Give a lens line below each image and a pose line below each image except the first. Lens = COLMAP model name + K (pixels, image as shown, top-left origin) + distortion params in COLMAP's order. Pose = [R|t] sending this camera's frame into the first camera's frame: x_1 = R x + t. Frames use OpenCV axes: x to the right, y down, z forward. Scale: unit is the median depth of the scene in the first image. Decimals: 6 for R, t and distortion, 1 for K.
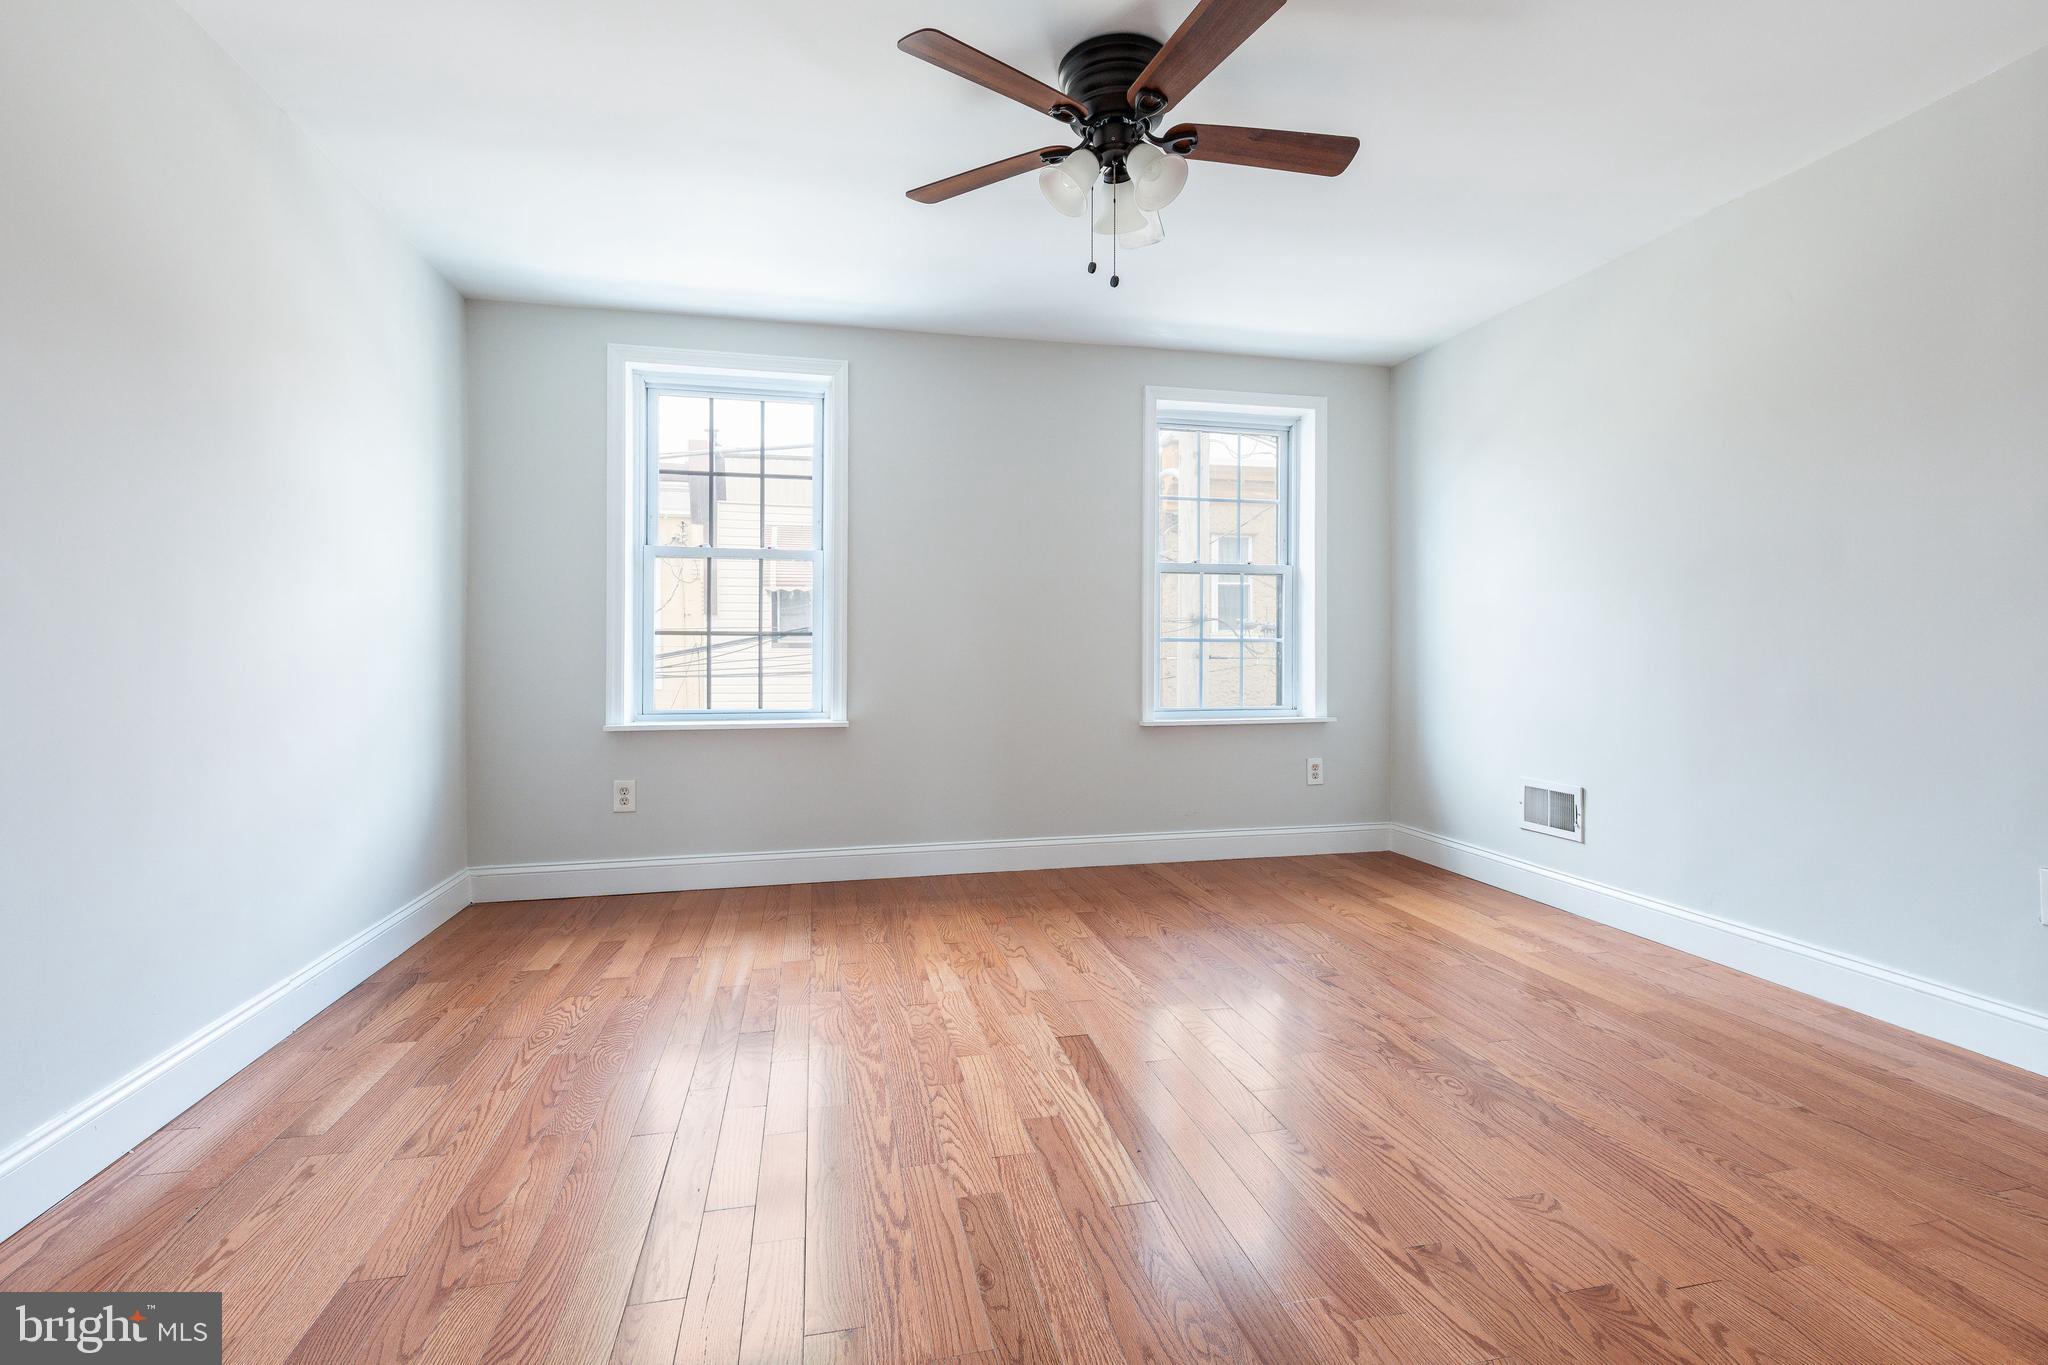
lens RADIAL K [[942.4, 0, 1026.6], [0, 942.4, 696.8], [0, 0, 1]] dist [0.000996, 0.000370]
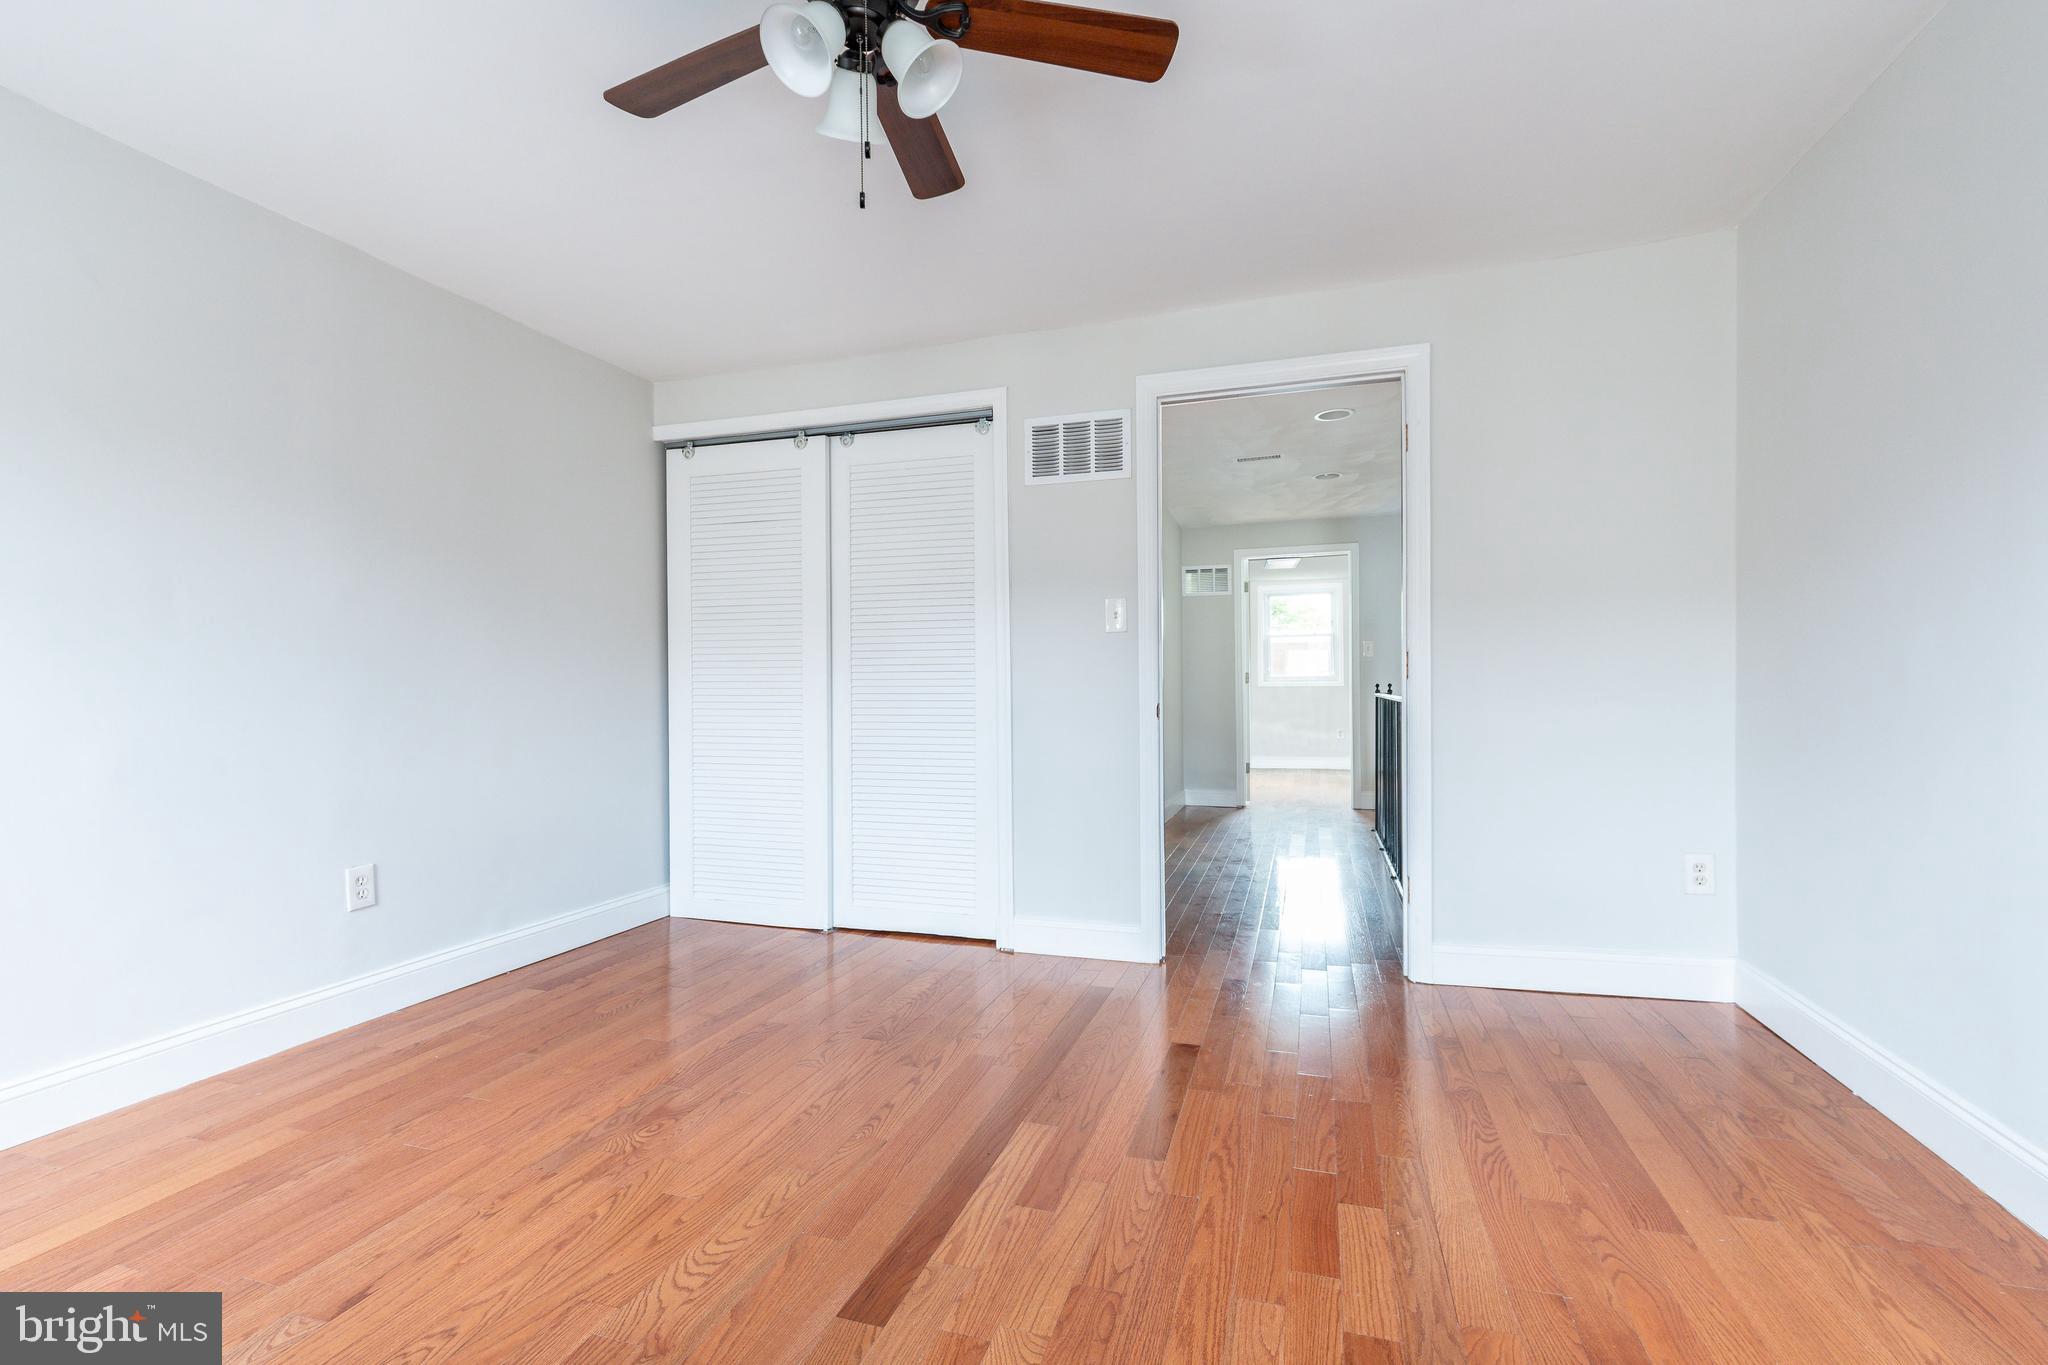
lens RADIAL K [[942.4, 0, 1026.6], [0, 942.4, 696.8], [0, 0, 1]] dist [0.000996, 0.000370]
pose [[-0.869222, 0.005488, 0.494391, -0.423351], [0.035021, 0.998110, 0.050494, -0.099107], [-0.493179, 0.061204, -0.867772, 1.710894]]
